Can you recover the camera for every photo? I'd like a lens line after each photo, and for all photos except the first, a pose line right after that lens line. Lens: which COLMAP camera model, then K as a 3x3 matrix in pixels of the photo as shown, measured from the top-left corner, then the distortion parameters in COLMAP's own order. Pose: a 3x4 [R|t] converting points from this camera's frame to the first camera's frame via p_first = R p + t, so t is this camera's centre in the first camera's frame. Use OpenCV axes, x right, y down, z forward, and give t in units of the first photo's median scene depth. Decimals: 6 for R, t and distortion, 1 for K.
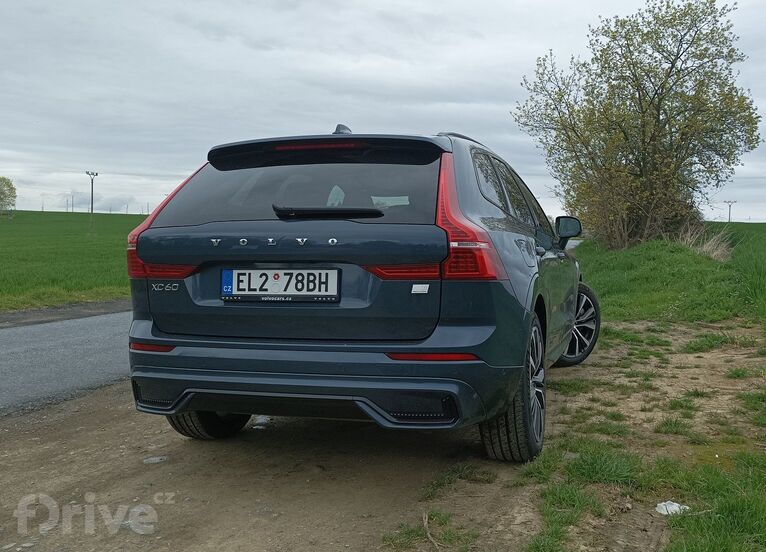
lens RADIAL K [[816.0, 0, 384.2], [0, 816.0, 236.7], [0, 0, 1]] dist [0.062253, -0.004459]
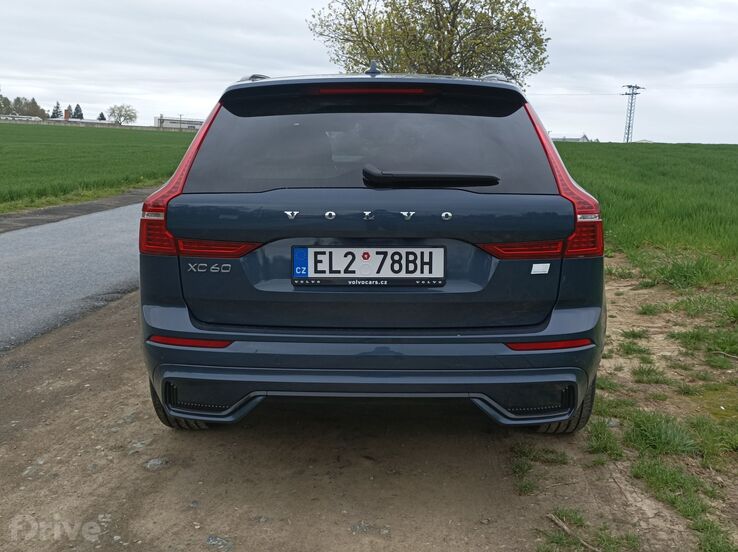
lens RADIAL K [[830.5, 0, 369.0], [0, 830.5, 276.0], [0, 0, 1]] dist [0.069978, -0.020839]
pose [[0.962044, -0.031823, 0.271032, -0.356493], [-0.009905, 0.988451, 0.151215, -0.058563], [-0.272714, -0.148160, 0.950619, 0.190531]]
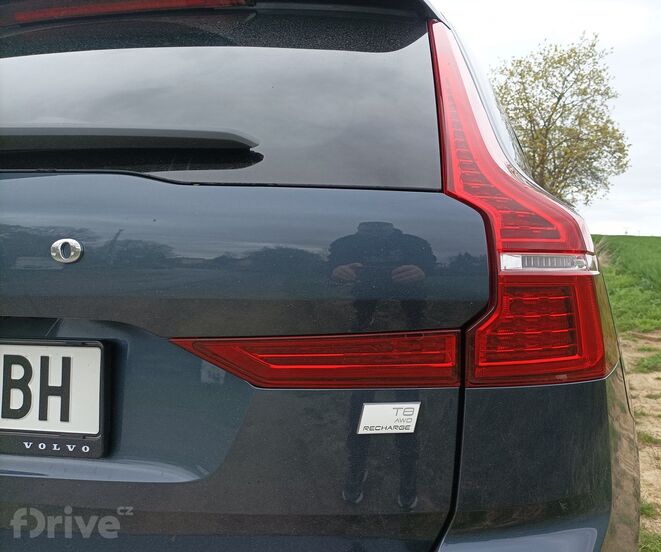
lens RADIAL K [[636.6, 0, 373.2], [0, 636.6, 277.4], [0, 0, 1]] dist [0.014321, 0.005368]
pose [[0.995920, 0.001529, 0.090233, 0.017793], [-0.006180, 0.998665, 0.051283, 0.003405], [-0.090034, -0.051632, 0.994599, 0.744355]]
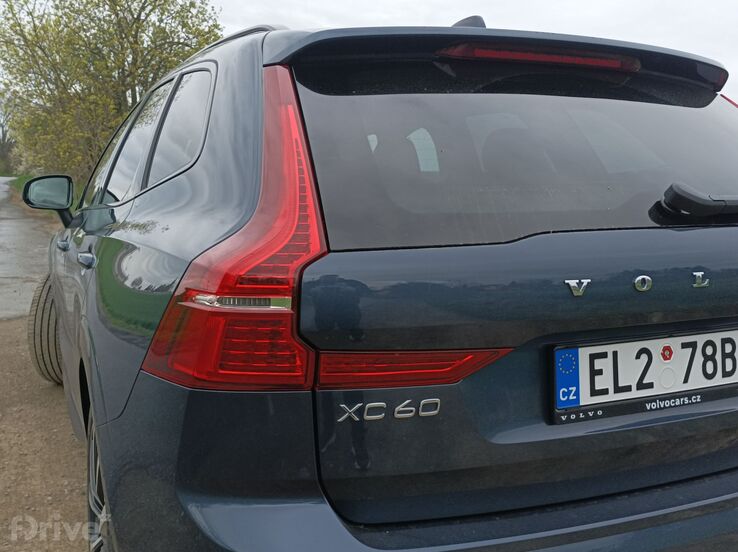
lens RADIAL K [[830.5, 0, 369.0], [0, 830.5, 276.0], [0, 0, 1]] dist [0.069978, -0.020839]
pose [[0.730526, -0.070859, 0.679199, -0.554856], [-0.002103, 0.994364, 0.106001, -0.040926], [-0.682882, -0.078865, 0.726259, 0.776552]]
